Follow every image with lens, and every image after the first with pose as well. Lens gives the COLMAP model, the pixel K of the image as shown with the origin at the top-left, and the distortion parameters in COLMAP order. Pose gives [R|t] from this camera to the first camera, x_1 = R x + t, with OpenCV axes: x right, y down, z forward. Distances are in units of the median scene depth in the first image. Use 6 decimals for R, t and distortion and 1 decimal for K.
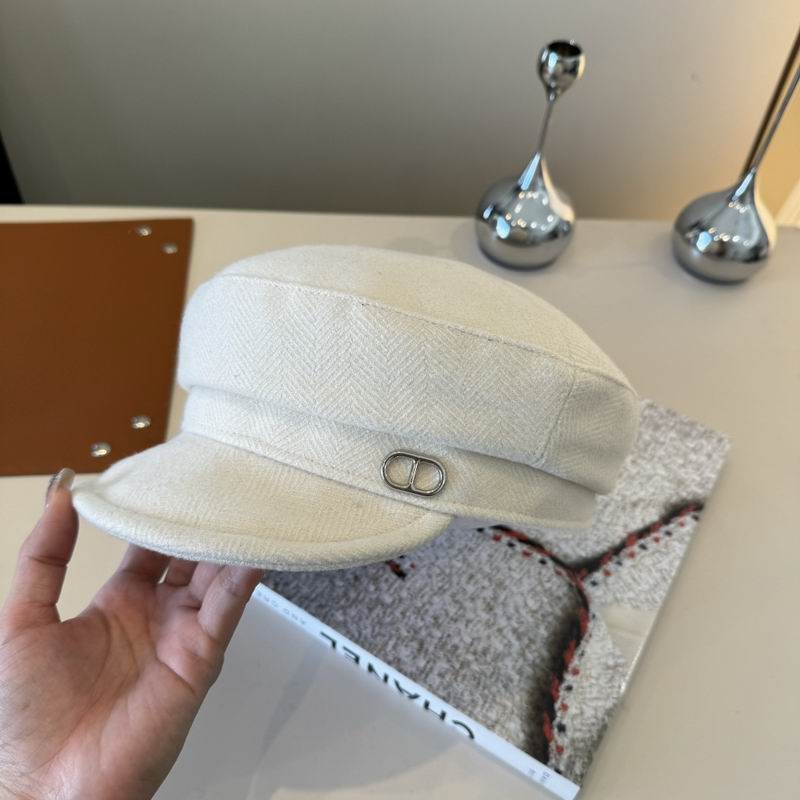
lens RADIAL K [[807.0, 0, 414.4], [0, 807.0, 389.0], [0, 0, 1]] dist [-0.071123, 0.000000]
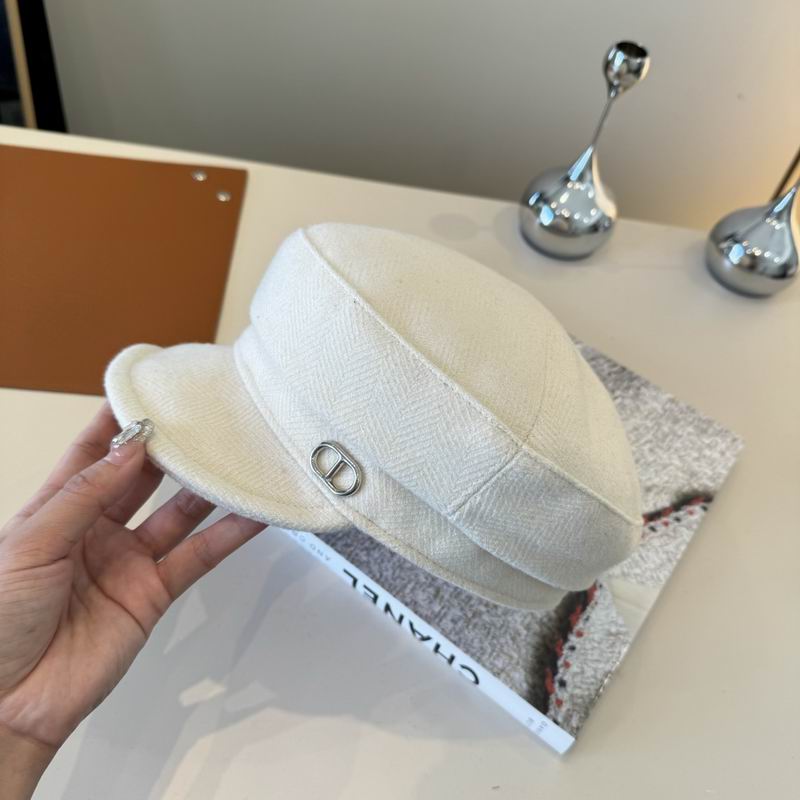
lens RADIAL K [[807.0, 0, 400.1], [0, 807.0, 396.5], [0, 0, 1]] dist [-0.071123, 0.000000]
pose [[0.992469, 0.122493, -0.000420, -0.068921], [-0.122456, 0.992240, 0.021551, 0.044812], [0.003057, -0.021337, 0.999768, -0.052810]]
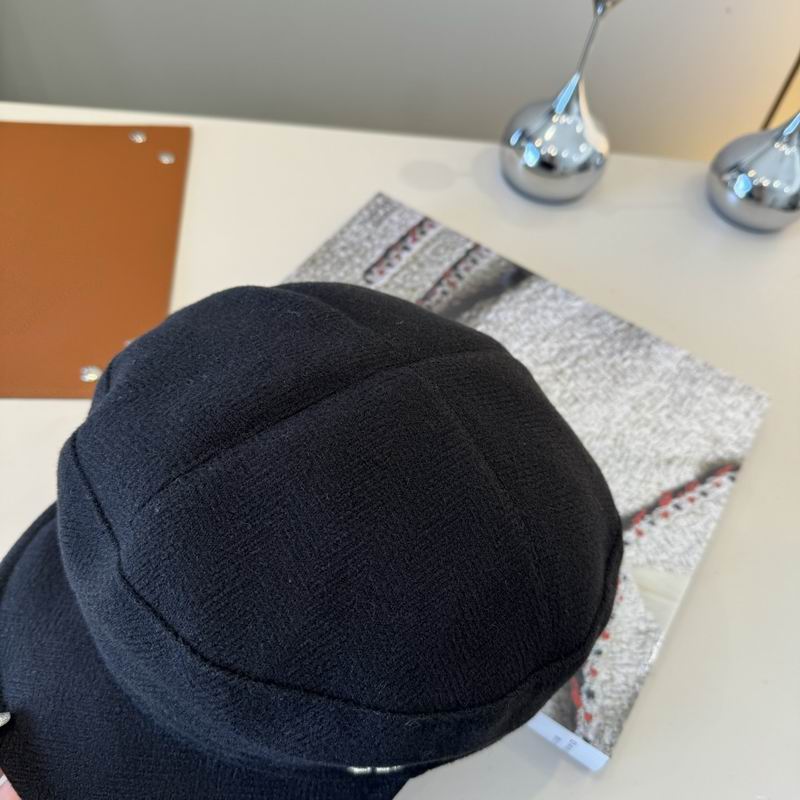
lens RADIAL K [[807.0, 0, 398.7], [0, 807.0, 414.4], [0, 0, 1]] dist [-0.071123, 0.000000]
pose [[0.998396, 0.048907, 0.028529, -0.076540], [-0.051598, 0.993363, 0.102796, 0.010541], [-0.023312, -0.104103, 0.994293, 0.091140]]
